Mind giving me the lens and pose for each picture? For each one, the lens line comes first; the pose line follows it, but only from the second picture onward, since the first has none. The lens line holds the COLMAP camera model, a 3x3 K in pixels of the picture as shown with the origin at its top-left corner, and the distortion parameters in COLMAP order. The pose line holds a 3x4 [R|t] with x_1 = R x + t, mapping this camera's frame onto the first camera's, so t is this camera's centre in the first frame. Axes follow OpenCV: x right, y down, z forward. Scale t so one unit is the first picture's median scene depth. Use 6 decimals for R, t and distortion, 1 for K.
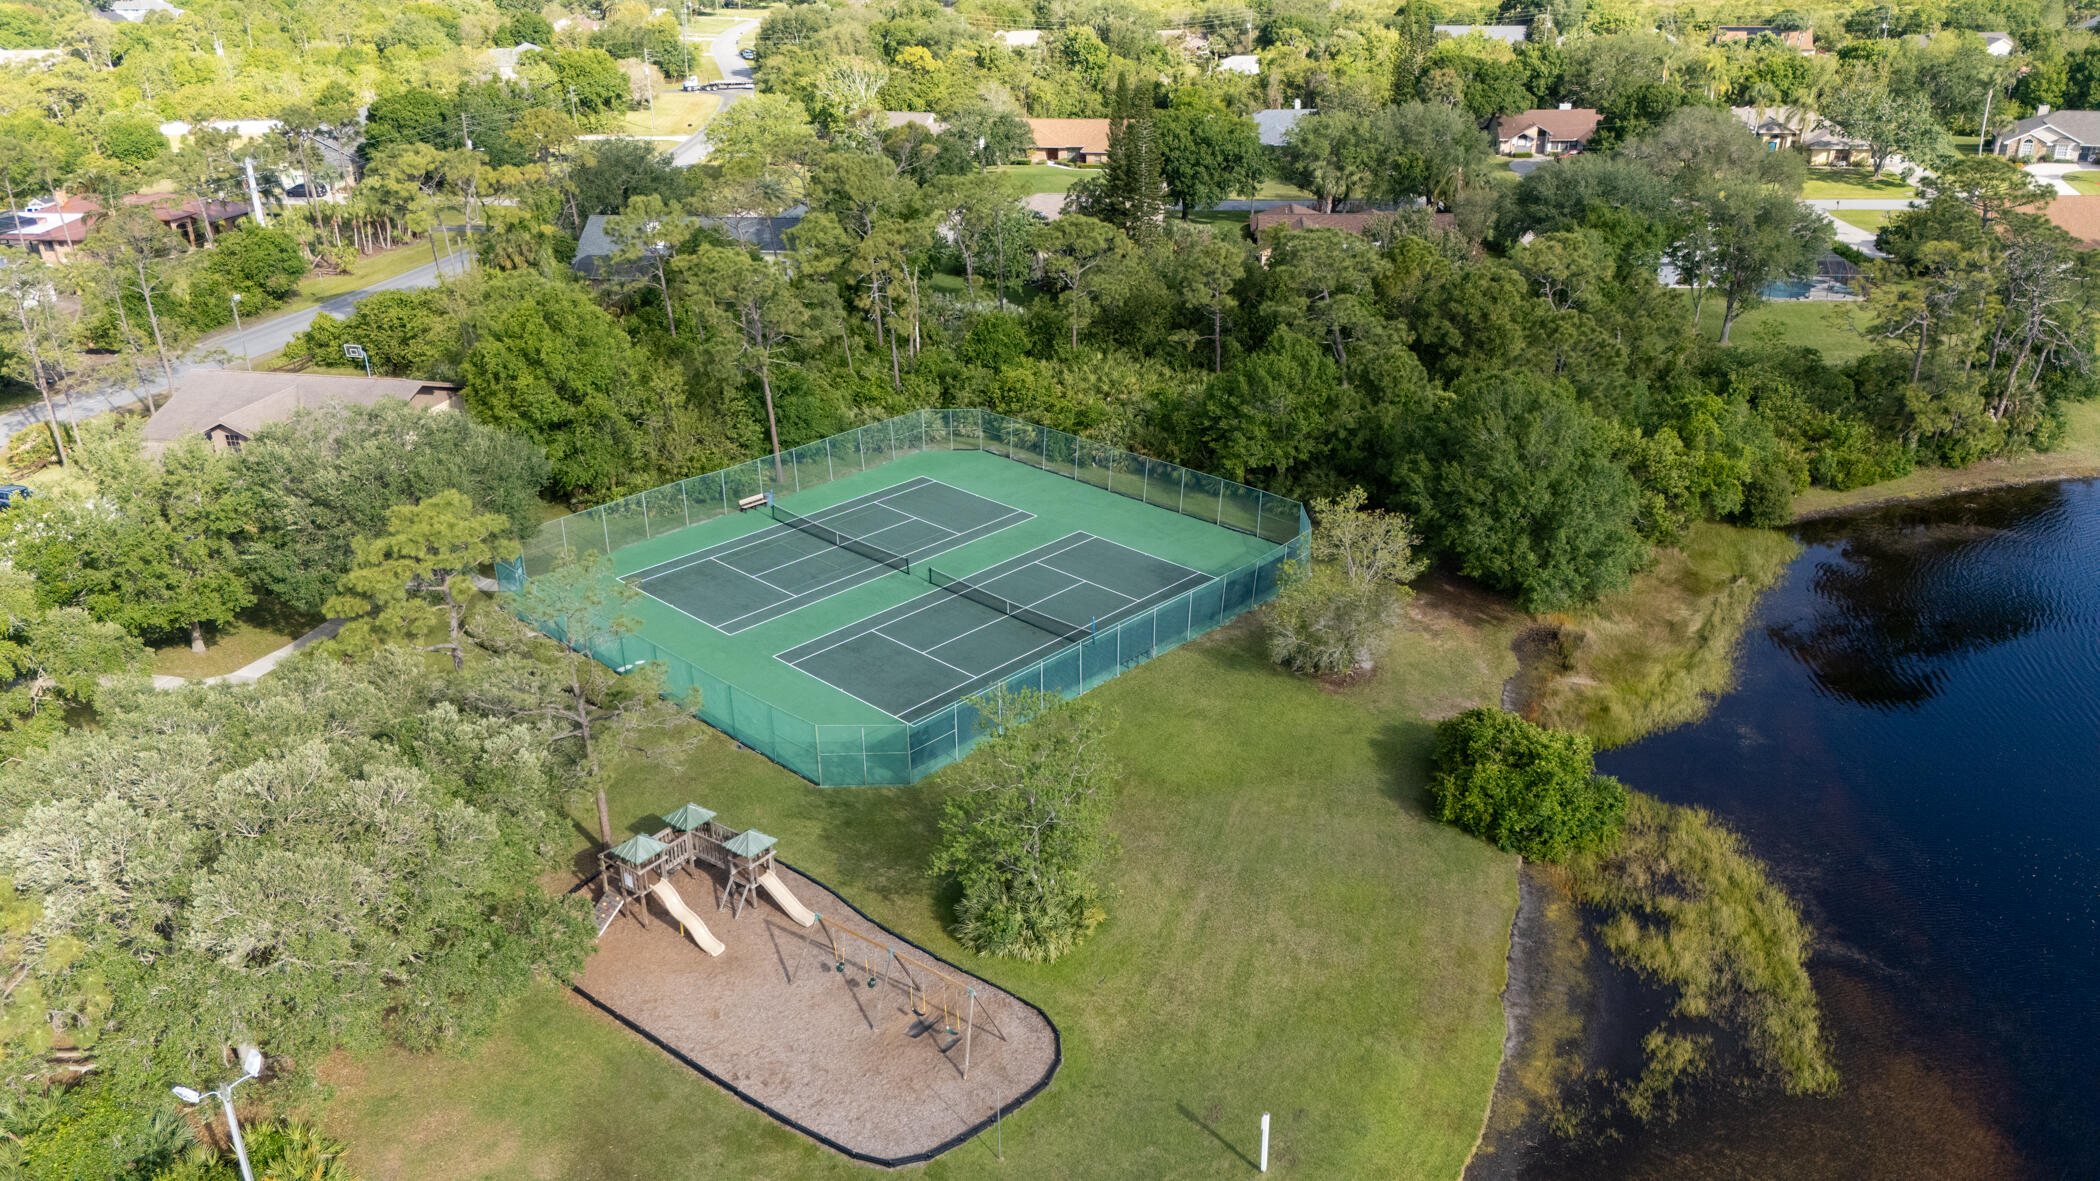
lens RADIAL K [[1546.8, 0, 1053.9], [0, 1546.8, 586.9], [0, 0, 1]] dist [0.055203, -0.037354]
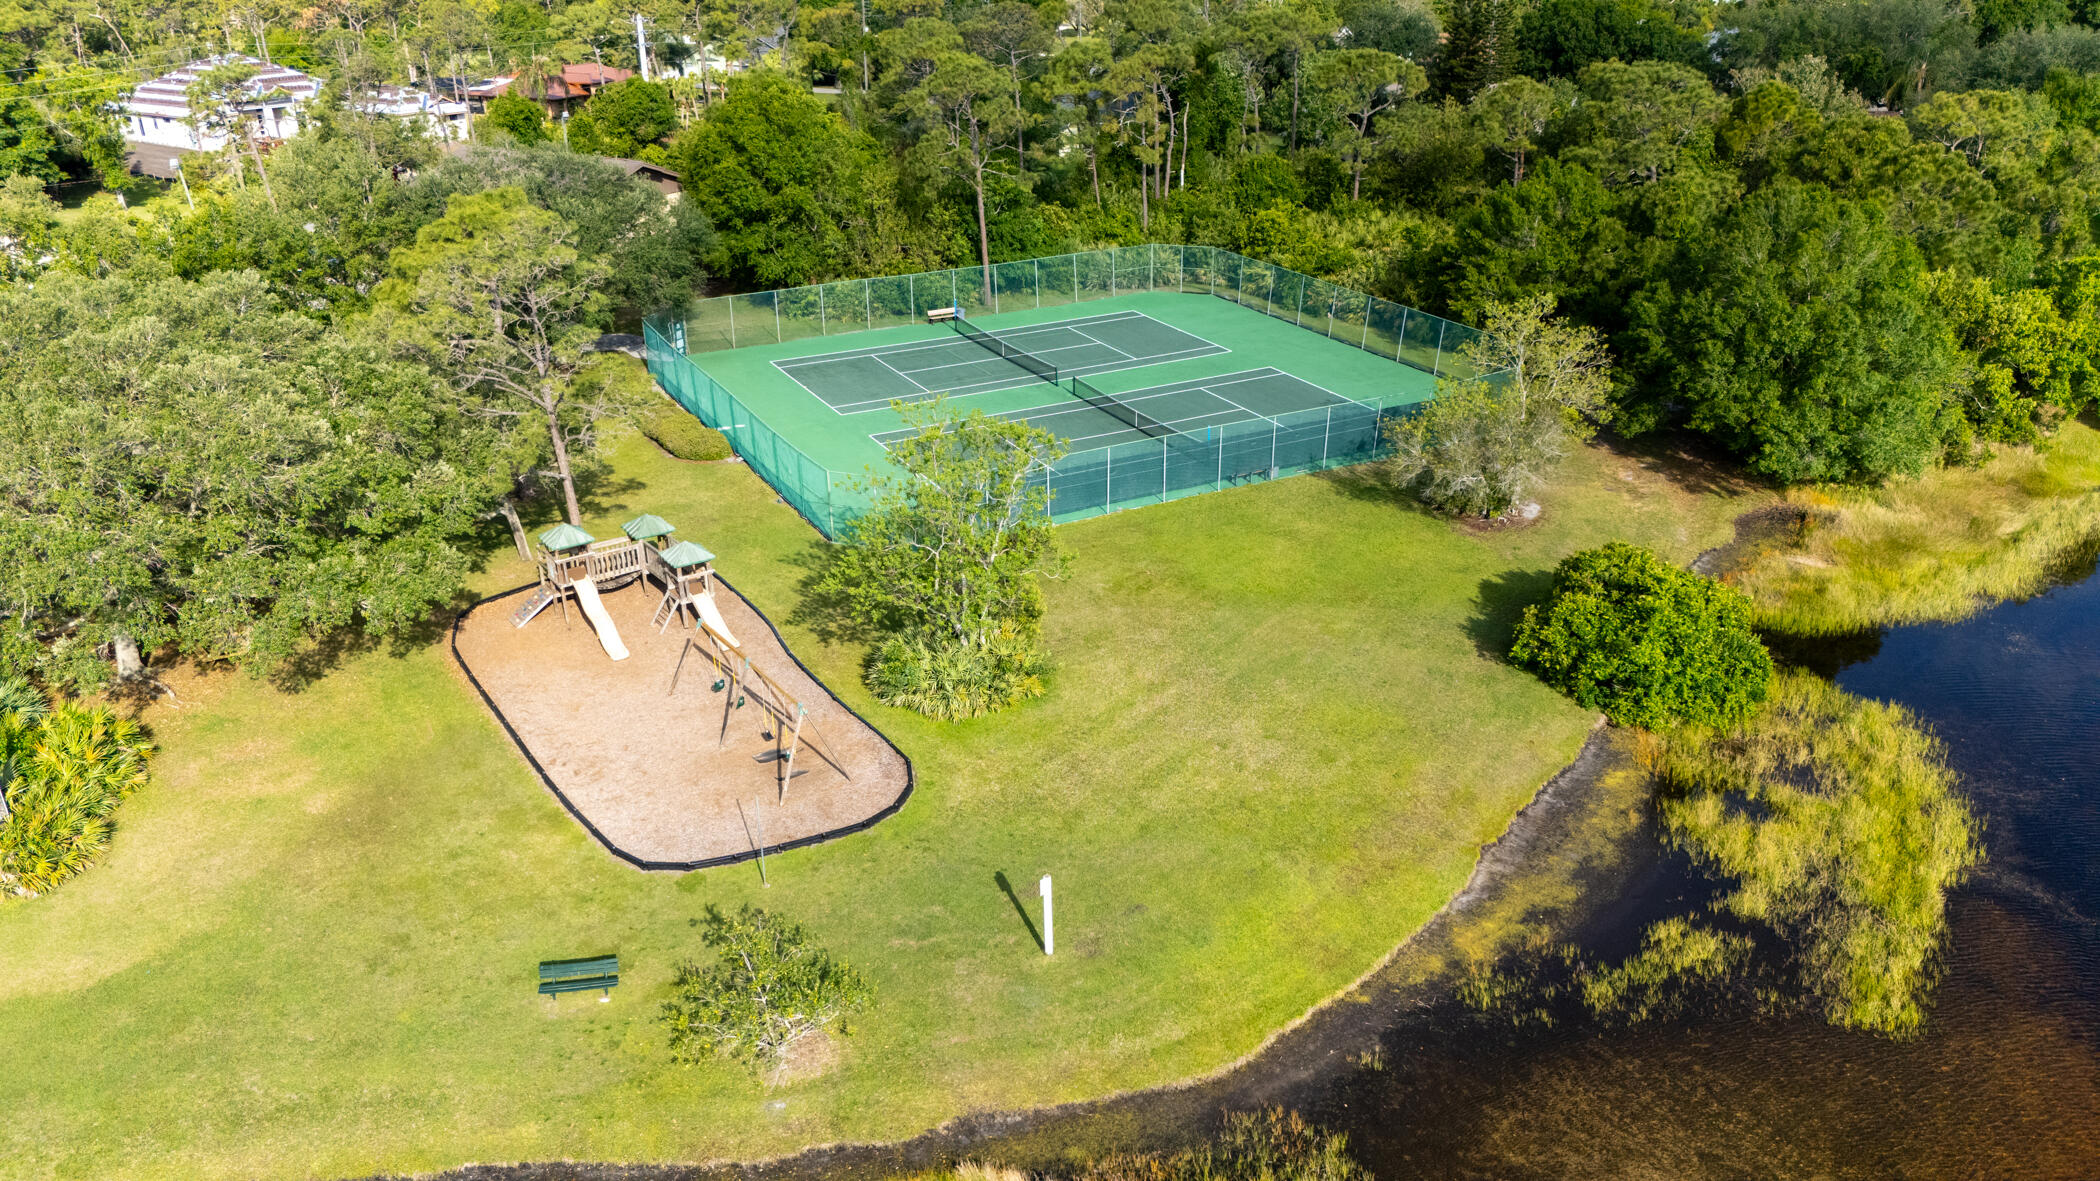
lens RADIAL K [[1540.2, 0, 1053.4], [0, 1540.2, 592.5], [0, 0, 1]] dist [0.072134, -0.068451]
pose [[0.948731, 0.128894, -0.288610, 0.192516], [-0.127730, 0.991544, 0.022946, 0.097937], [0.289127, 0.015095, 0.957172, 0.137501]]
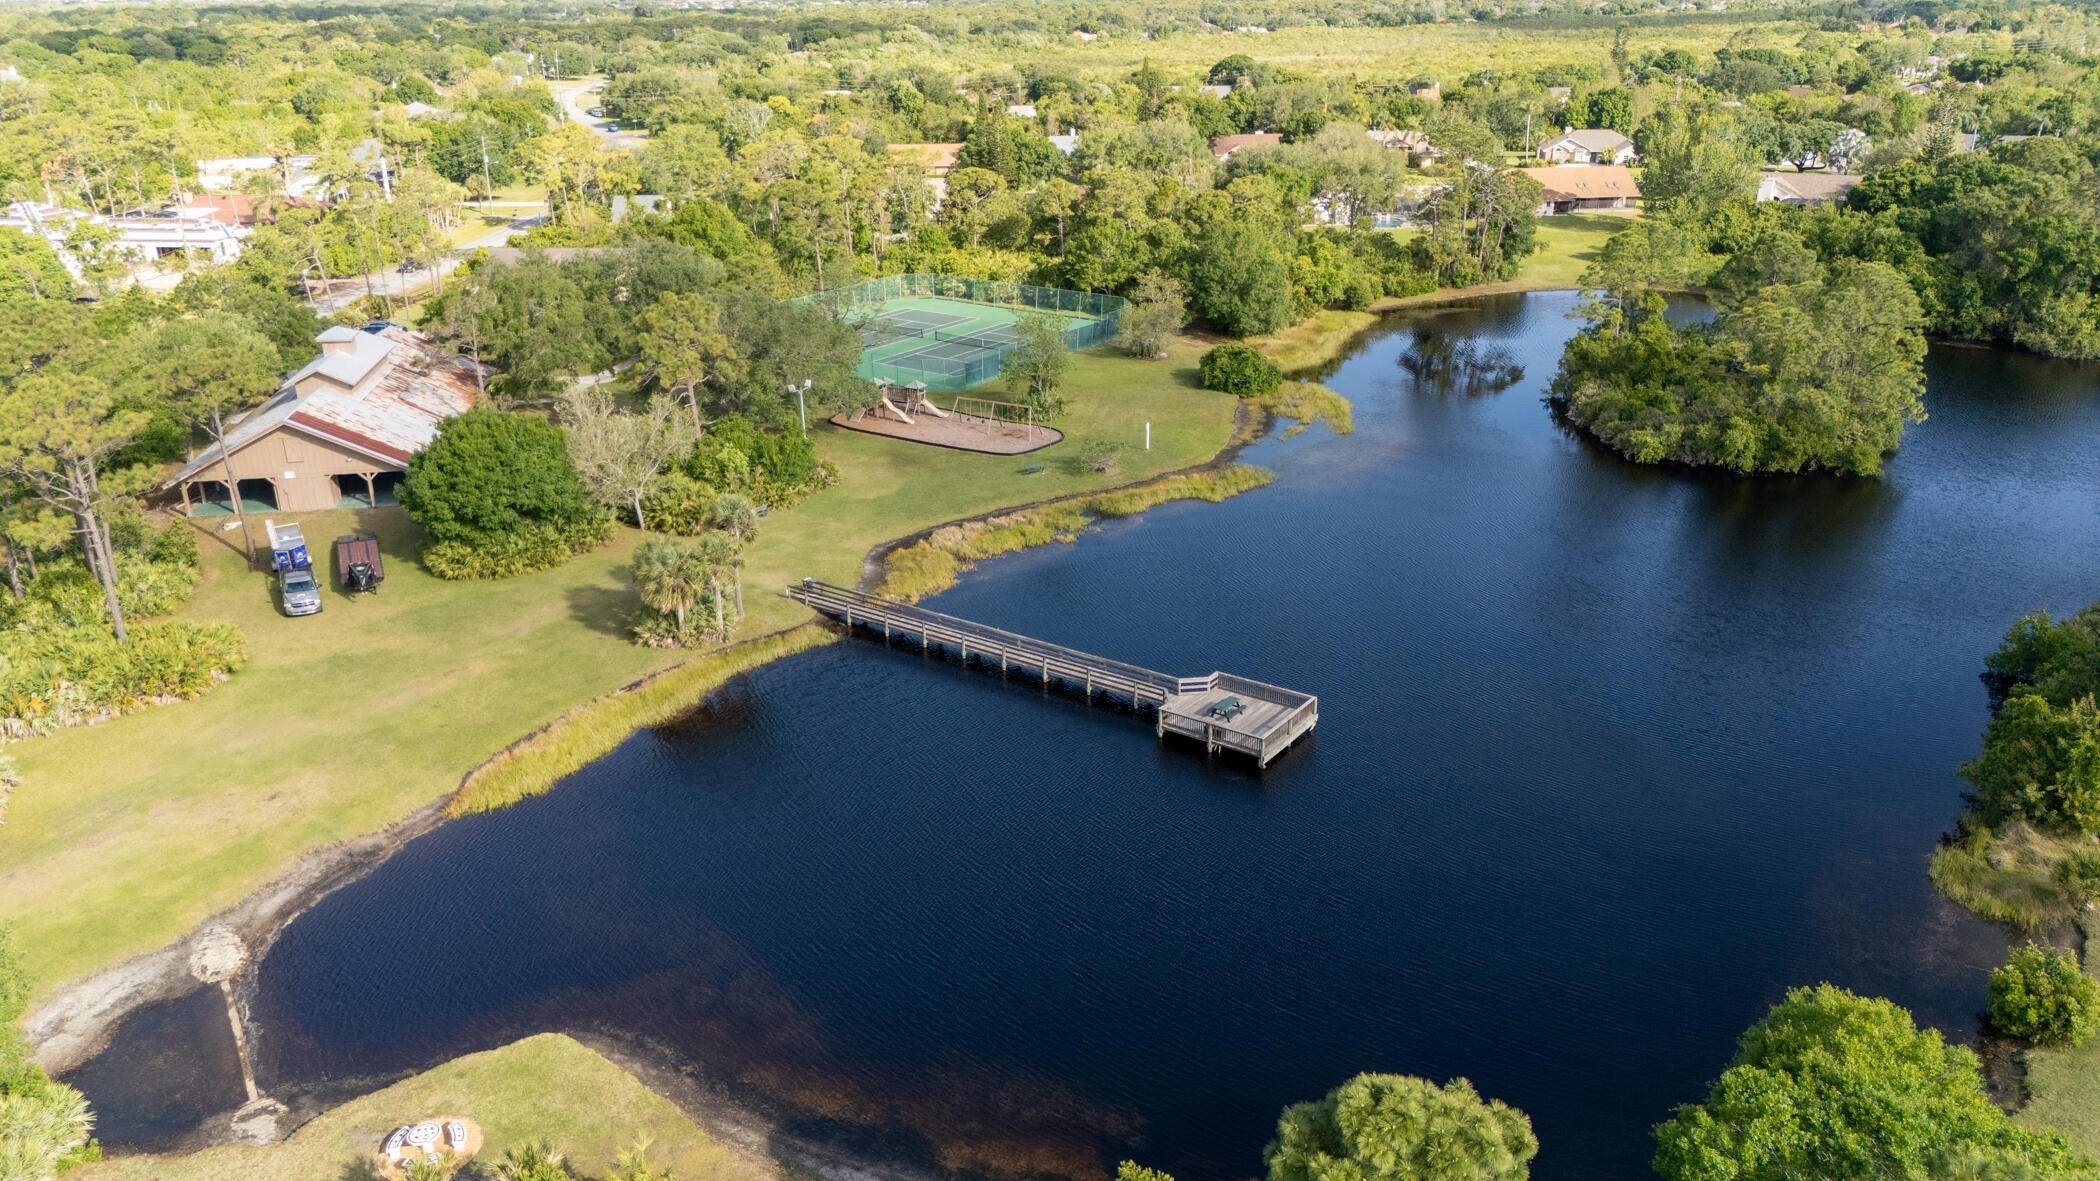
lens RADIAL K [[1540.2, 0, 1053.4], [0, 1540.2, 592.5], [0, 0, 1]] dist [0.072134, -0.068451]
pose [[0.986489, -0.057157, 0.153531, -0.255686], [0.063805, 0.997211, -0.038724, 0.403758], [-0.150889, 0.047997, 0.987385, -0.907479]]
